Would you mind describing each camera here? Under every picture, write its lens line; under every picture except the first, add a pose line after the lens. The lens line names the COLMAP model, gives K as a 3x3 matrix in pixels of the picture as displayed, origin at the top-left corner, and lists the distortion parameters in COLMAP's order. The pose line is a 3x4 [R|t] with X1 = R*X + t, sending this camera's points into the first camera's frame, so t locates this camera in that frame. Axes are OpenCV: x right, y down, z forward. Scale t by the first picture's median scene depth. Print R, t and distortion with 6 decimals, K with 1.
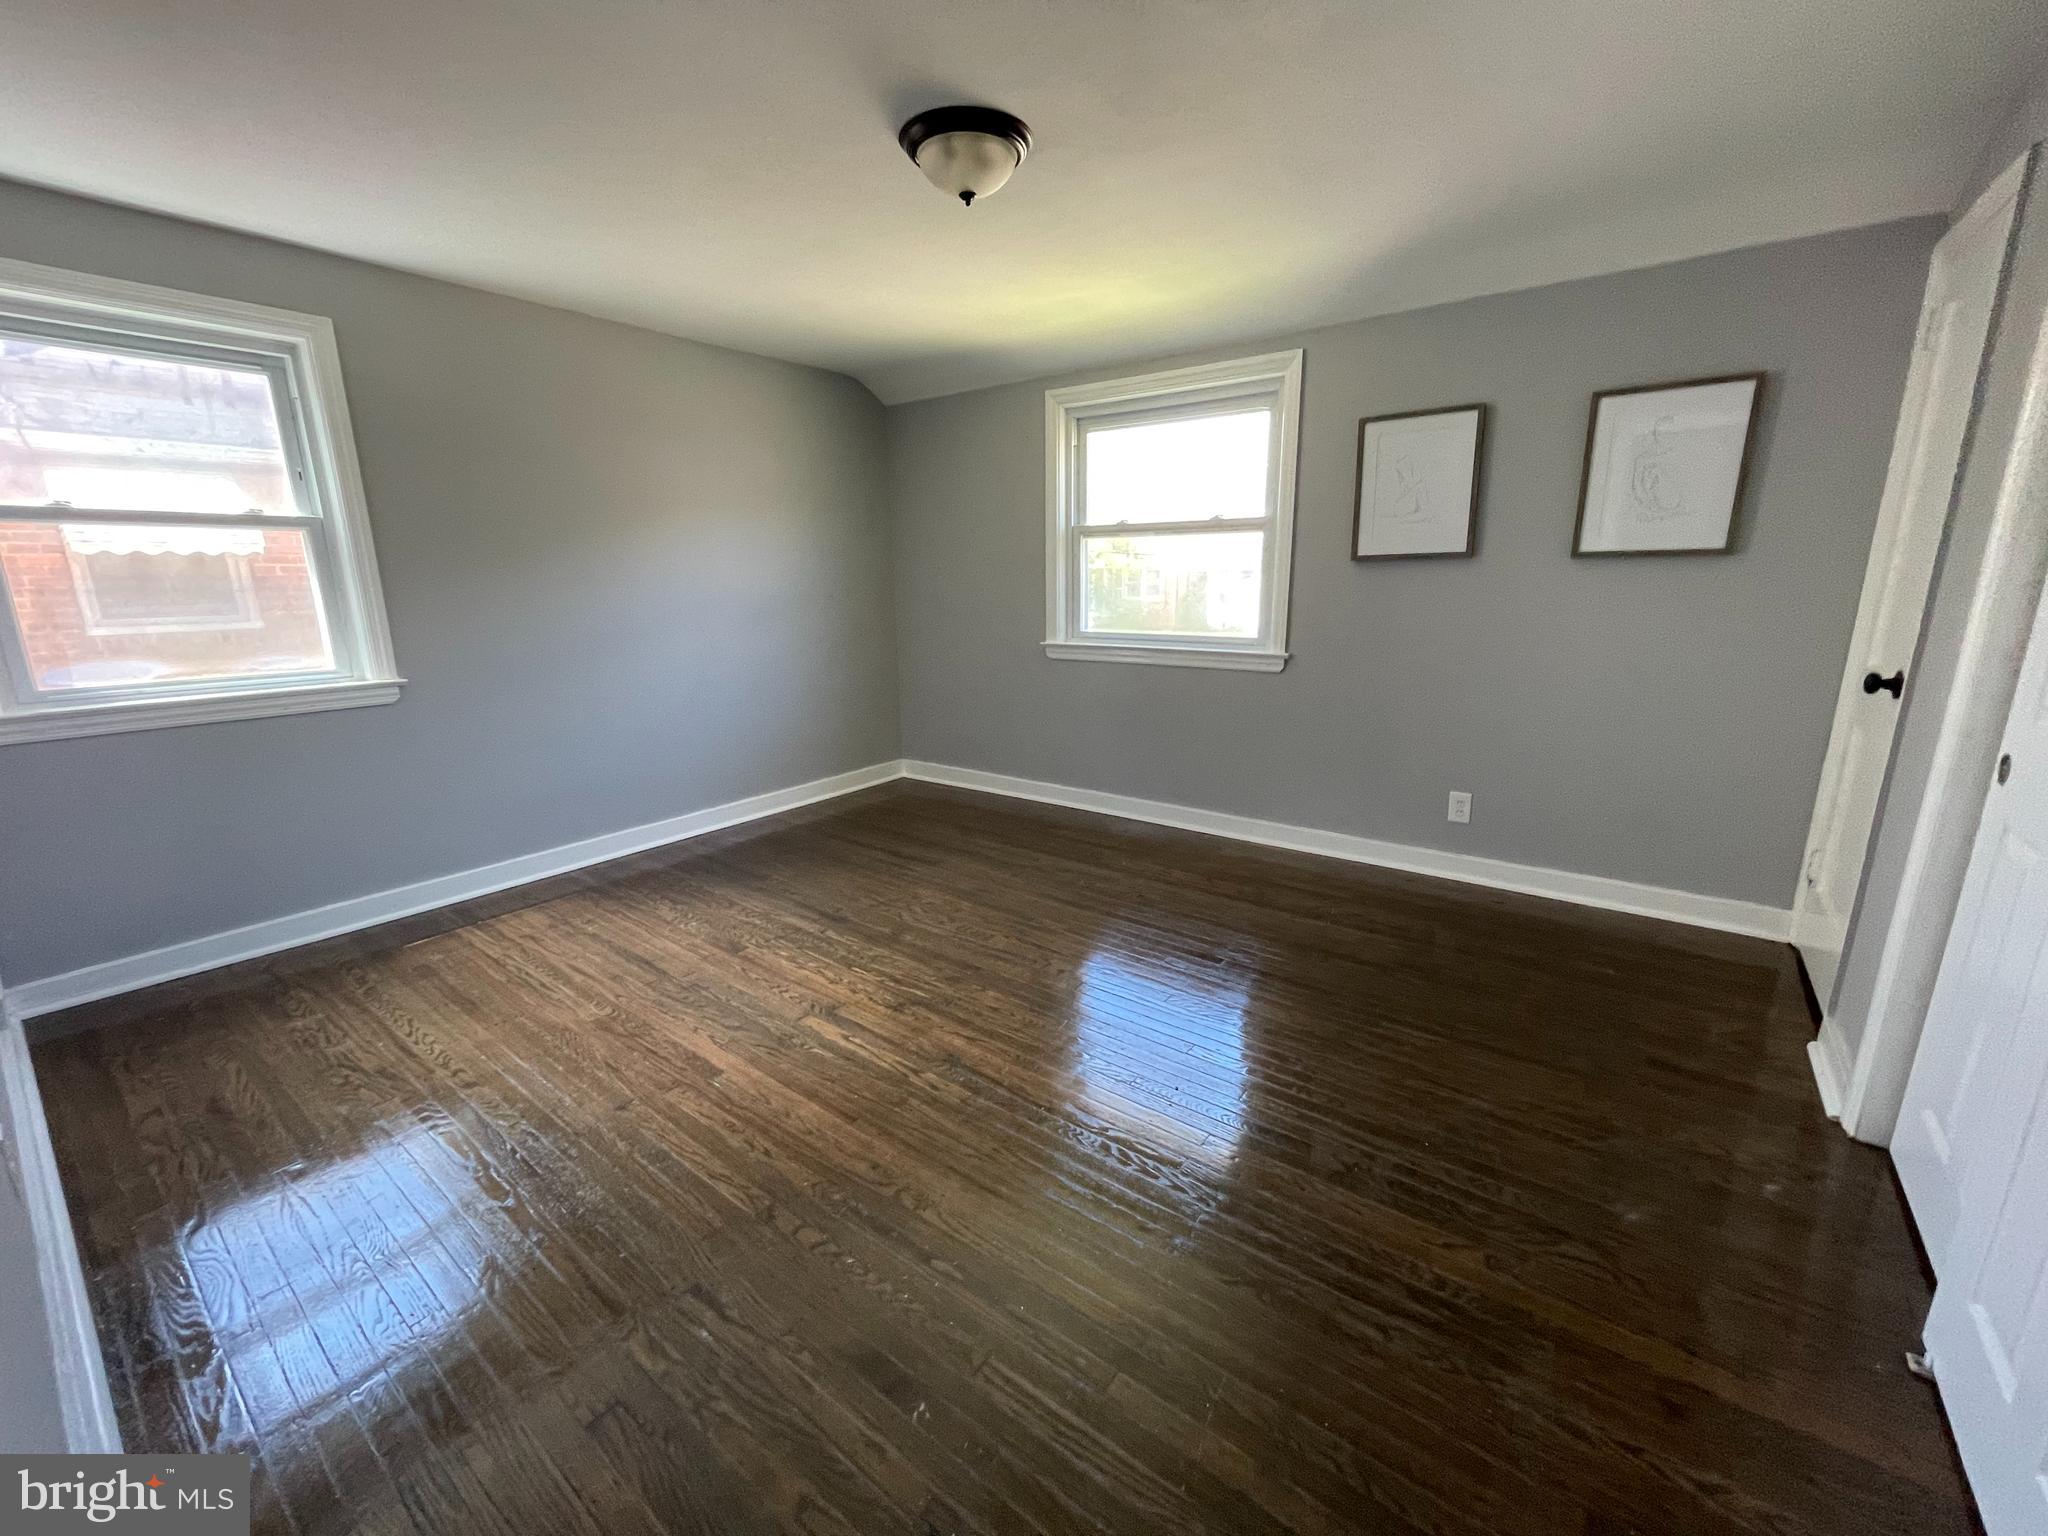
lens RADIAL K [[828.5, 0, 1026.0], [0, 828.5, 770.9], [0, 0, 1]] dist [-0.000475, 0.000509]
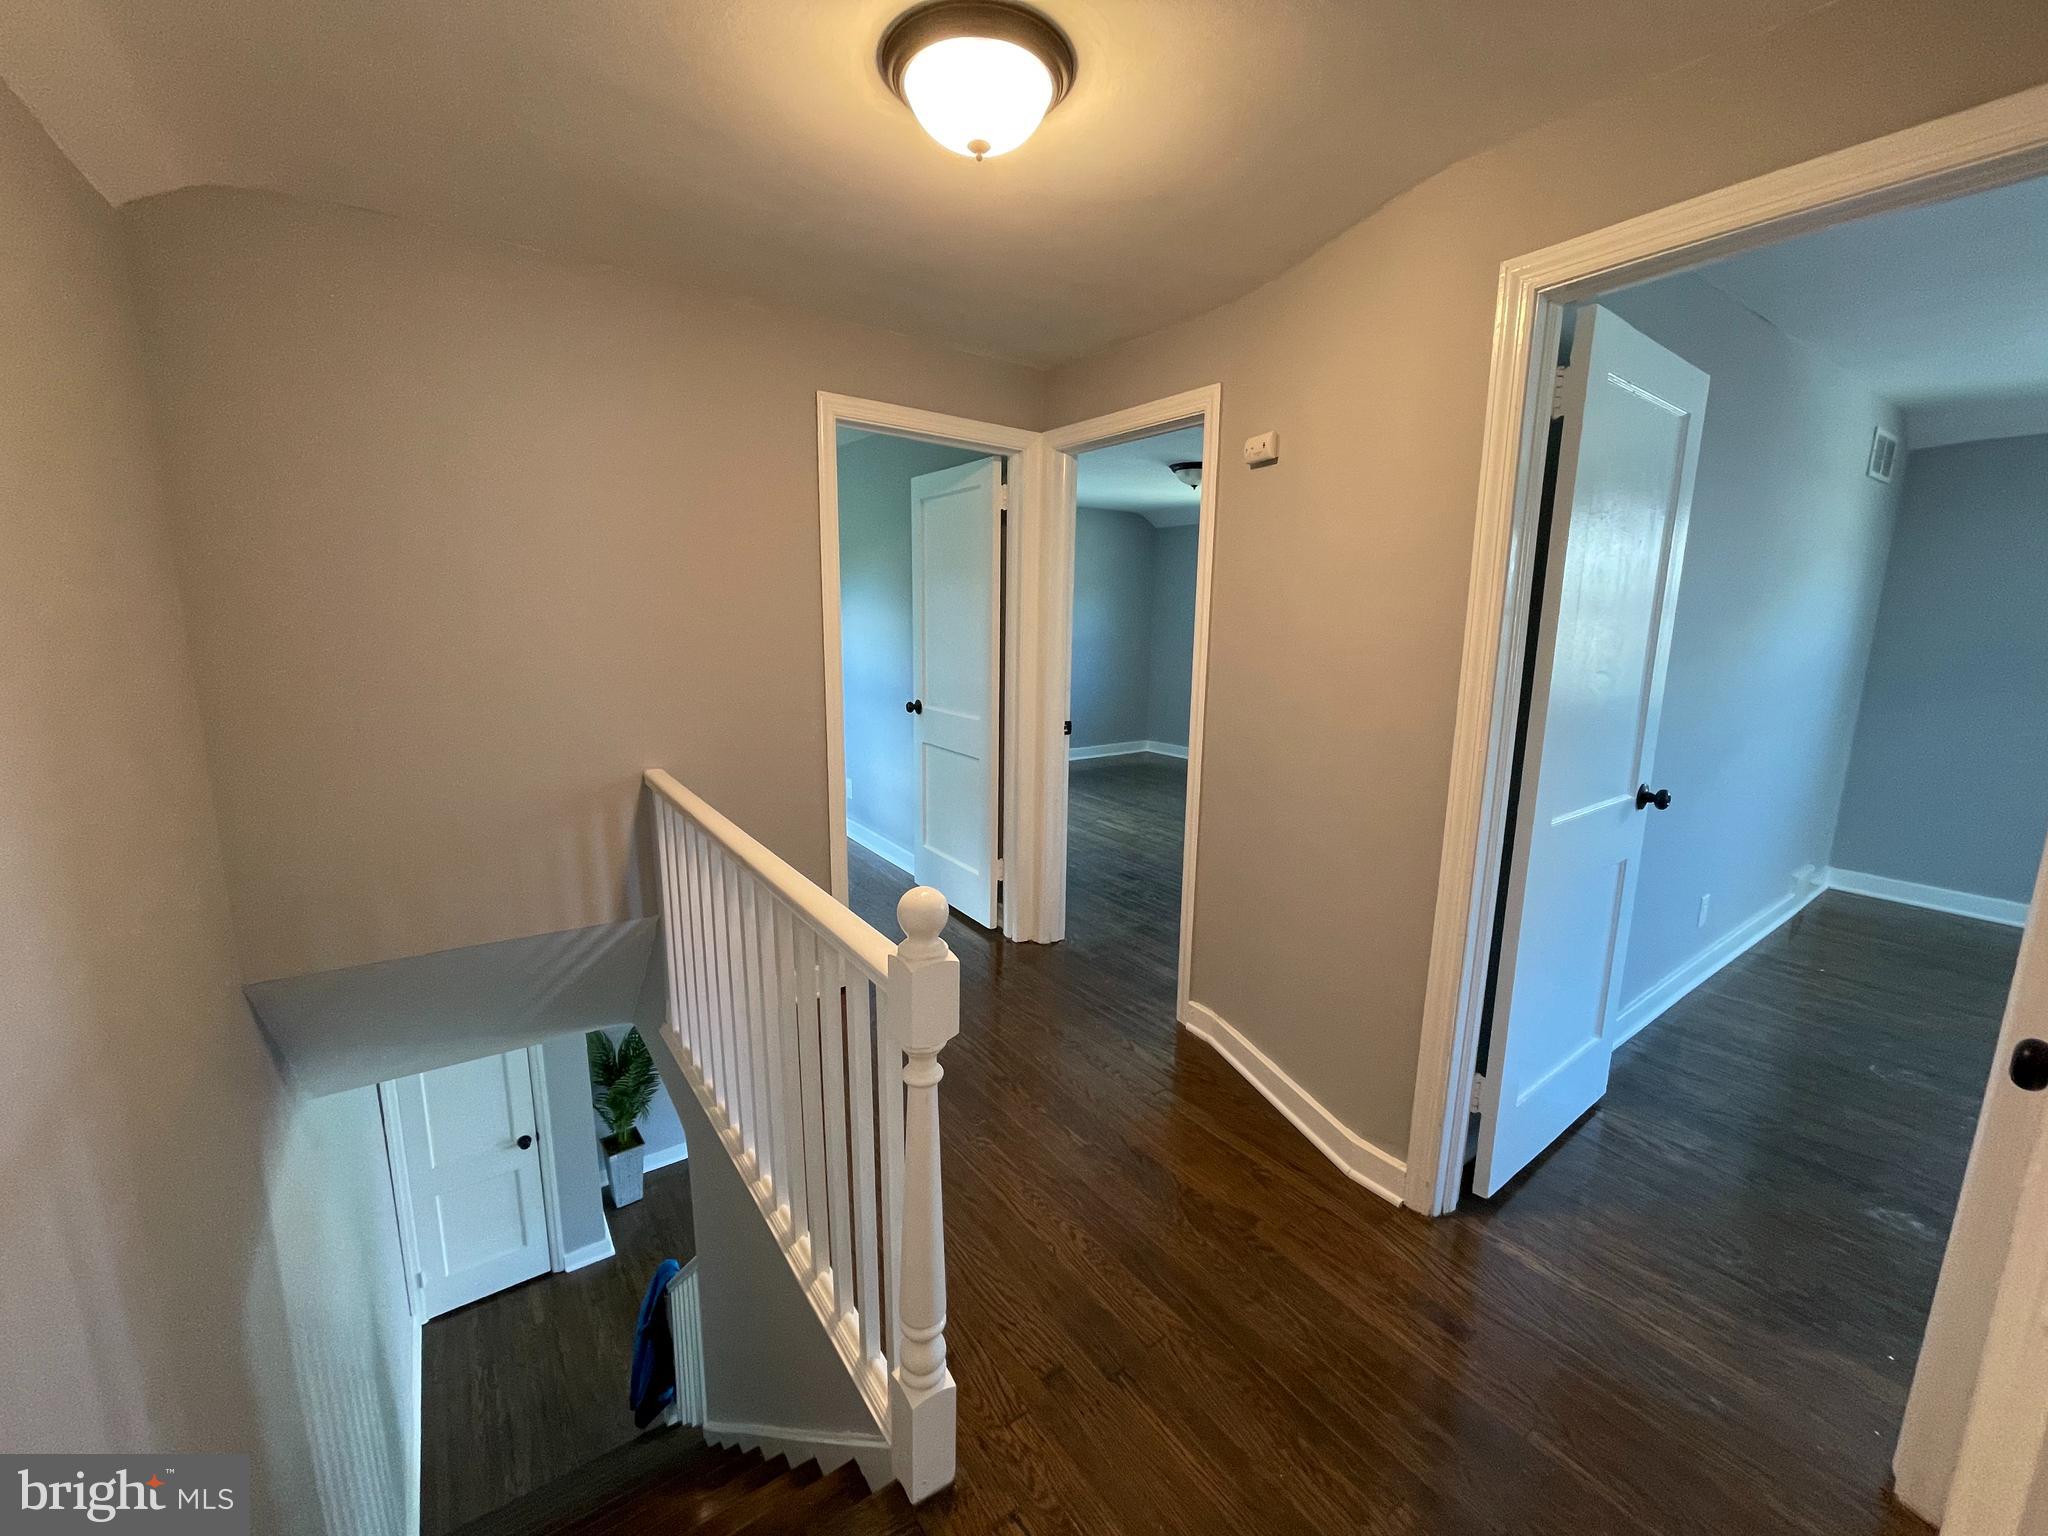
lens RADIAL K [[828.5, 0, 1026.0], [0, 828.5, 770.9], [0, 0, 1]] dist [-0.000475, 0.000509]
pose [[0.955604, 0.076143, -0.284645, 0.168164], [-0.090553, 0.995174, -0.037792, 0.256628], [0.280394, 0.061889, 0.957888, -1.140434]]
